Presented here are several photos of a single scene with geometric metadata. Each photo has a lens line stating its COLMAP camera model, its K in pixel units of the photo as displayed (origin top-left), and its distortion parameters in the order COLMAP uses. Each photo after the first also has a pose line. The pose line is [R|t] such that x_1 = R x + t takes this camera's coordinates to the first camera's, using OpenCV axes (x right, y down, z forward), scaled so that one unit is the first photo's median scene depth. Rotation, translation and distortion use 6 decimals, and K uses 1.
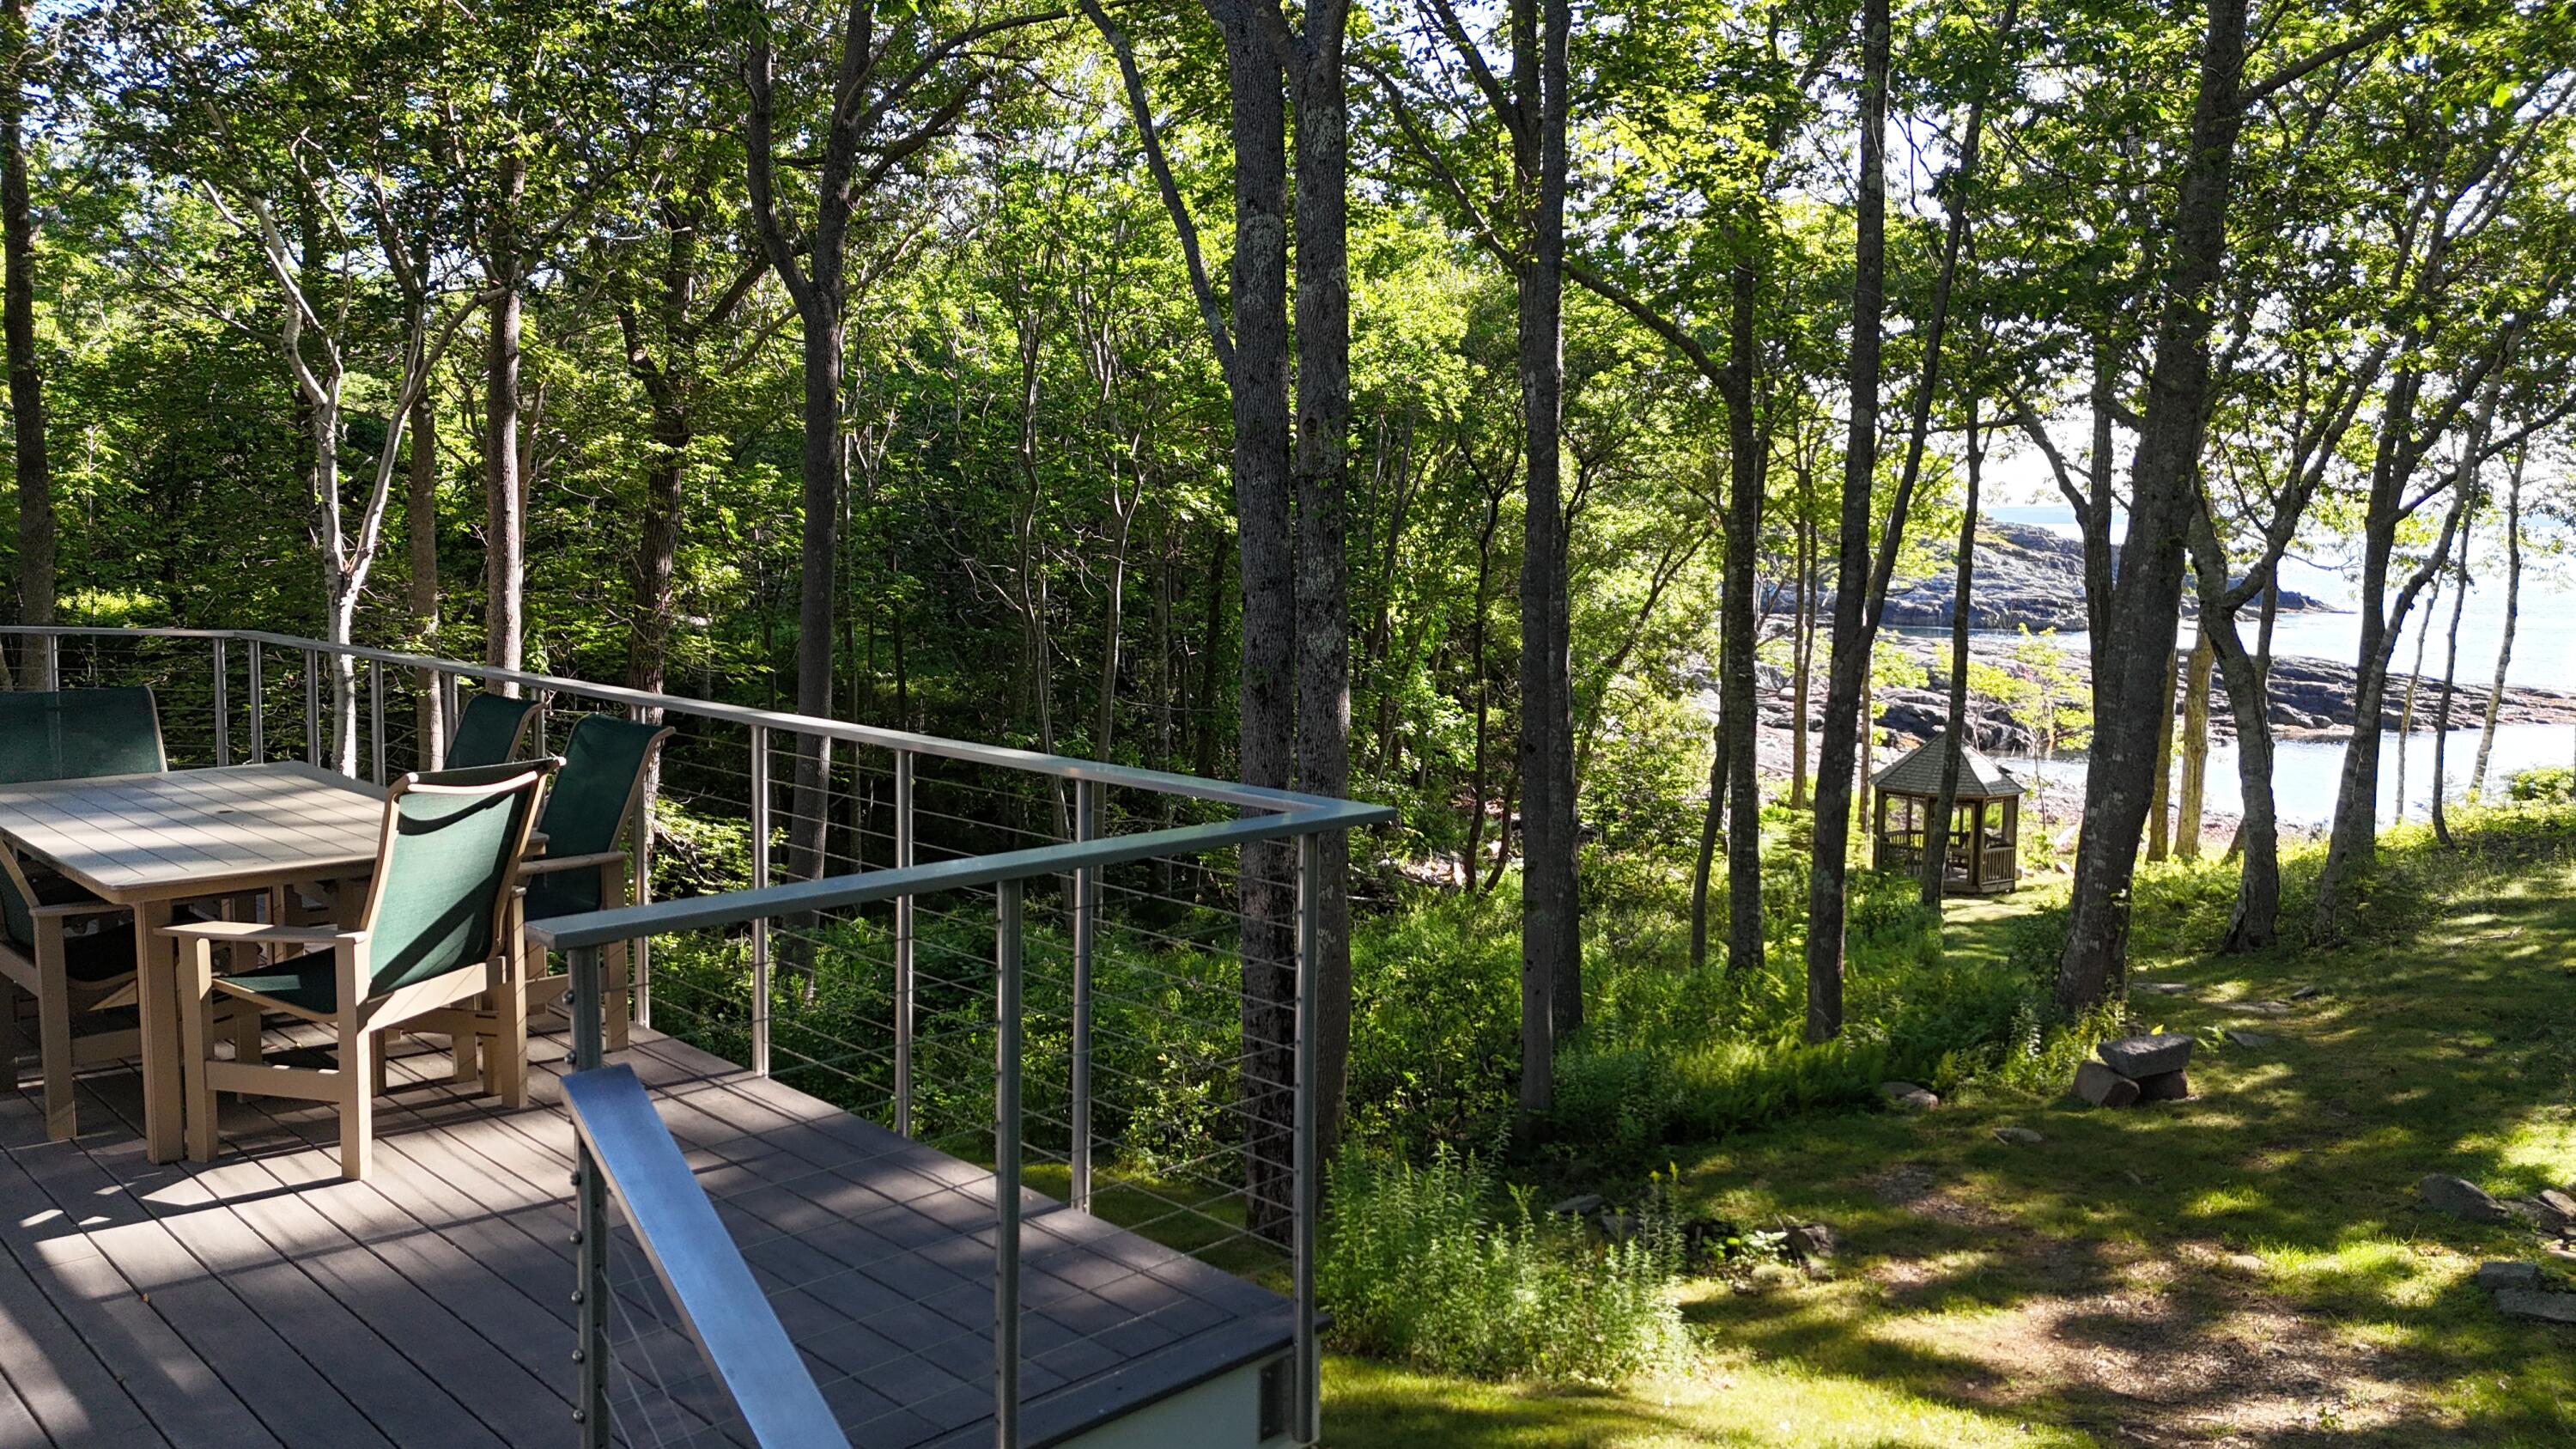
lens RADIAL K [[1895.8, 0, 1281.7], [0, 1895.8, 723.4], [0, 0, 1]] dist [0.037854, -0.026873]
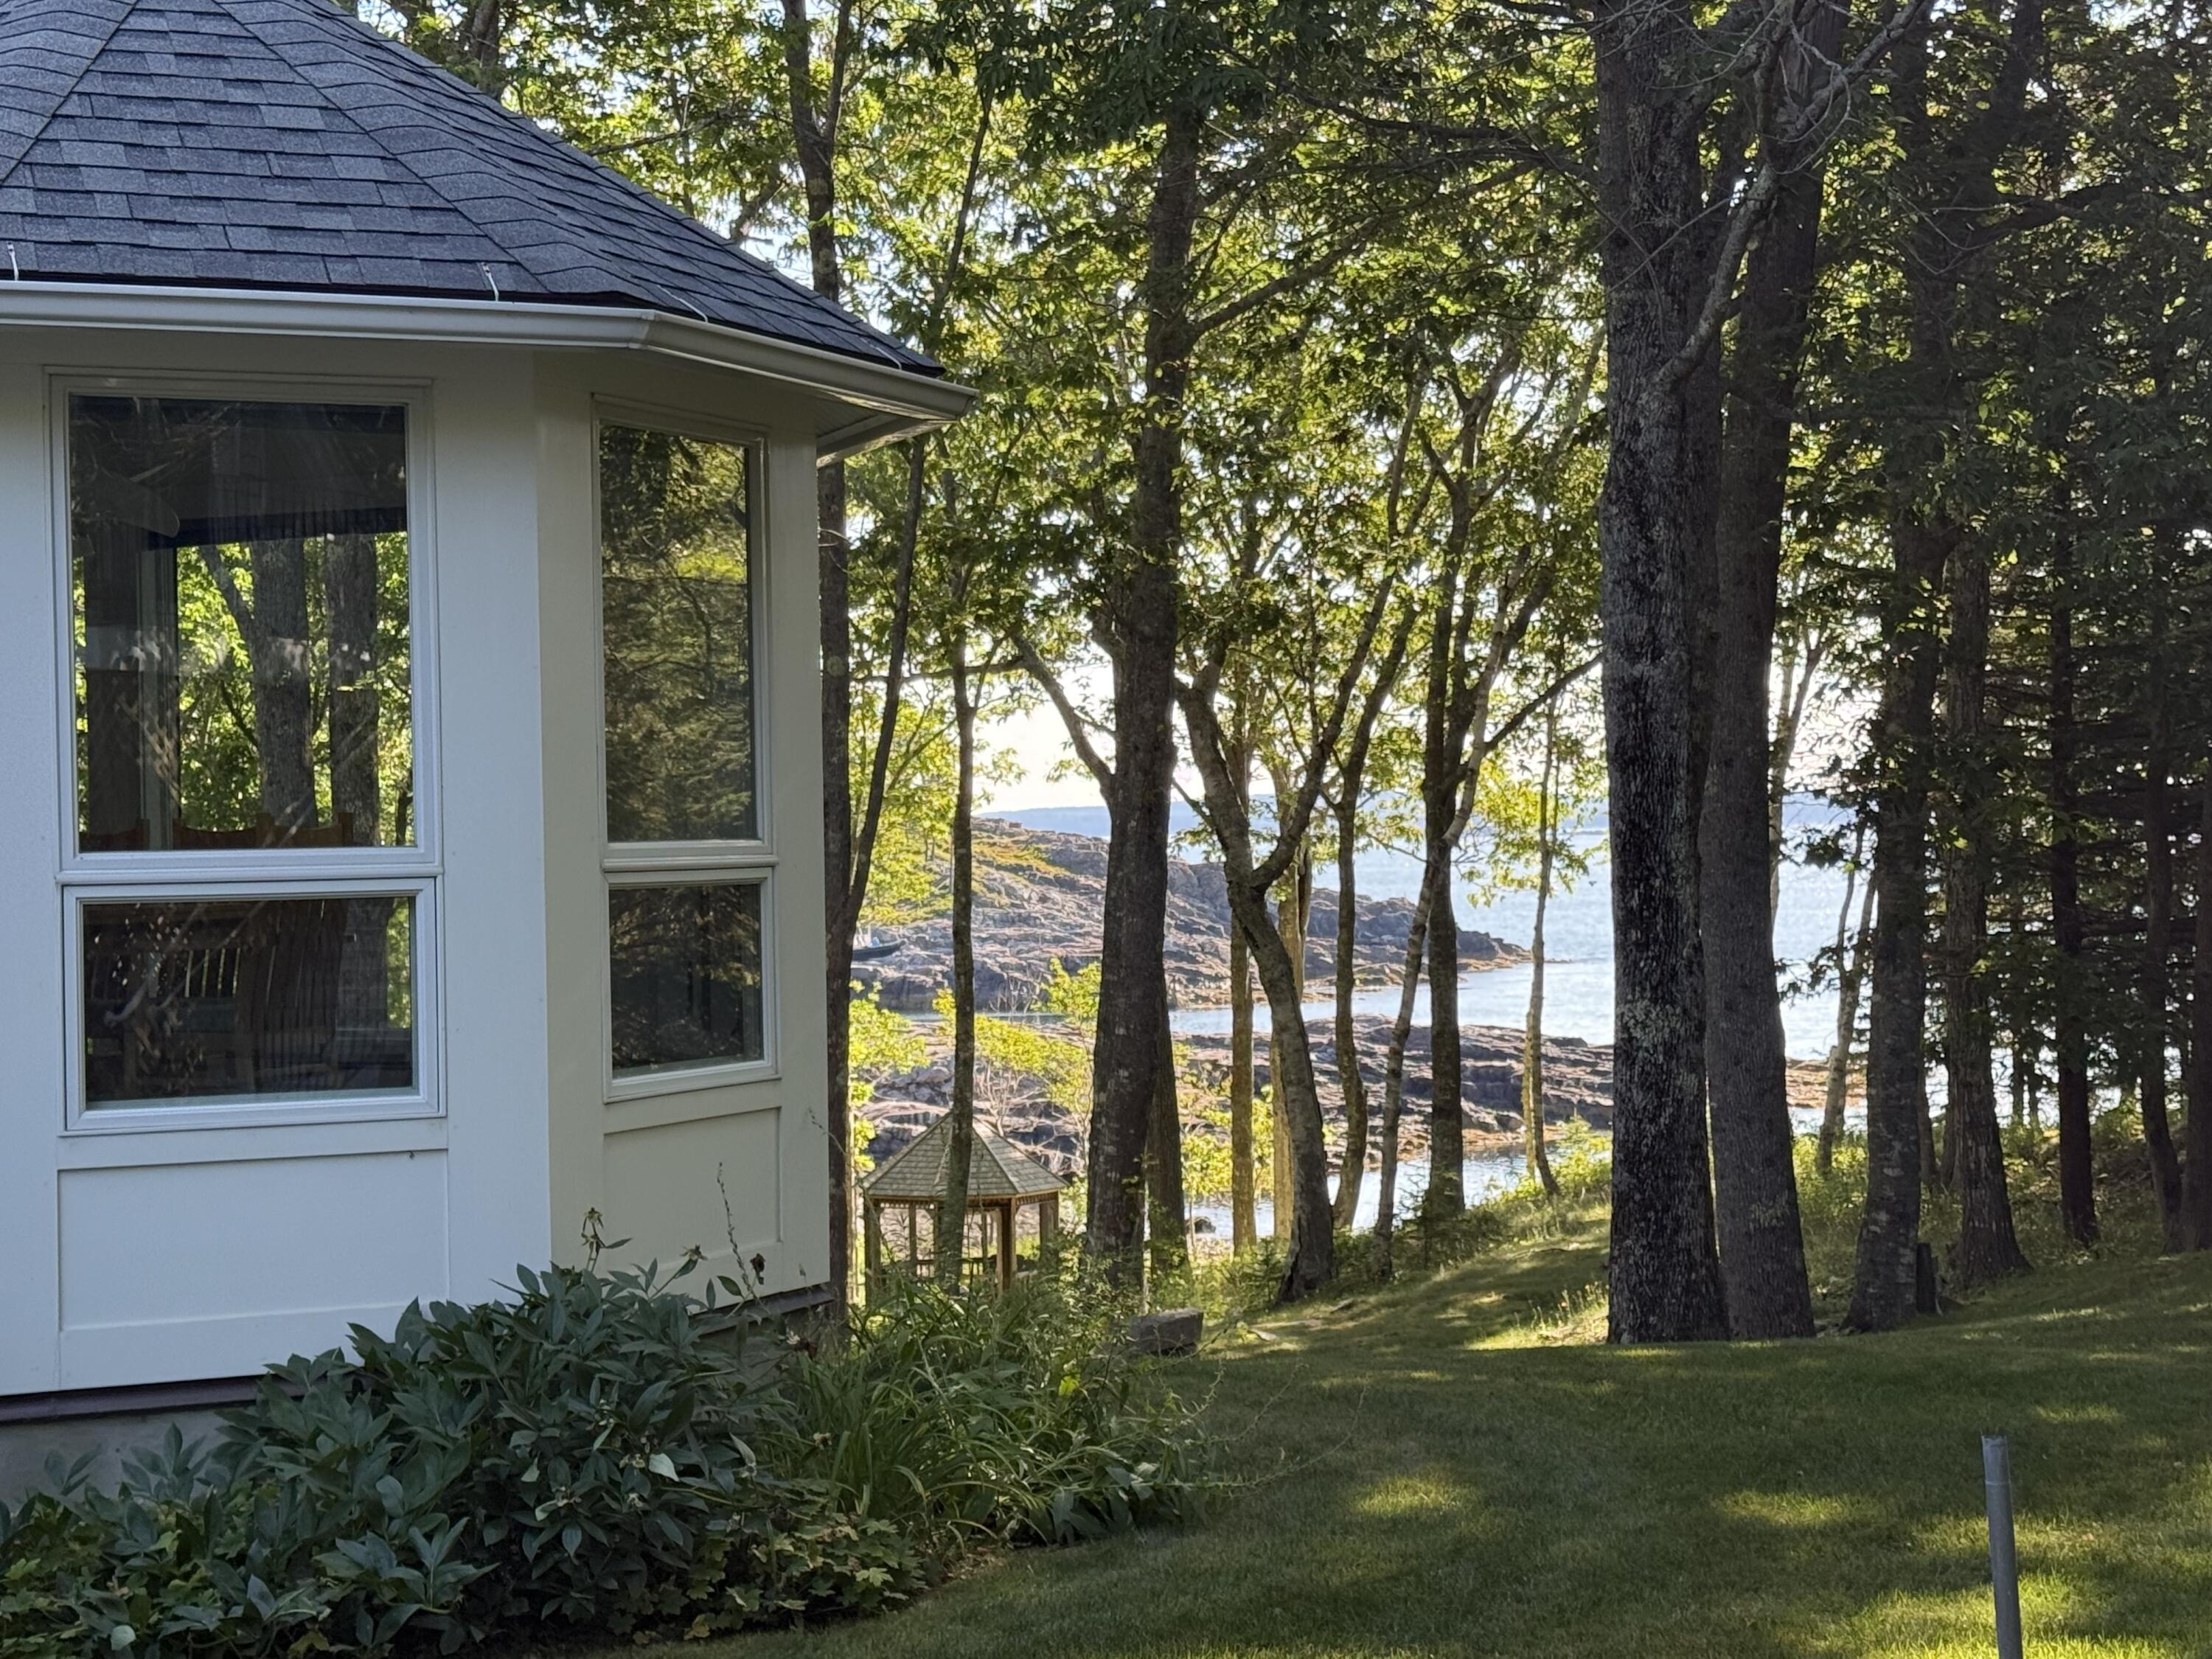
lens RADIAL K [[3641.0, 0, 1105.9], [0, 3641.0, 828.4], [0, 0, 1]] dist [0.019549, 0.000000]
pose [[0.929279, -0.023371, 0.368639, -0.099153], [0.064396, 0.992964, -0.099379, 0.044944], [-0.363723, 0.116089, 0.924245, -0.295384]]
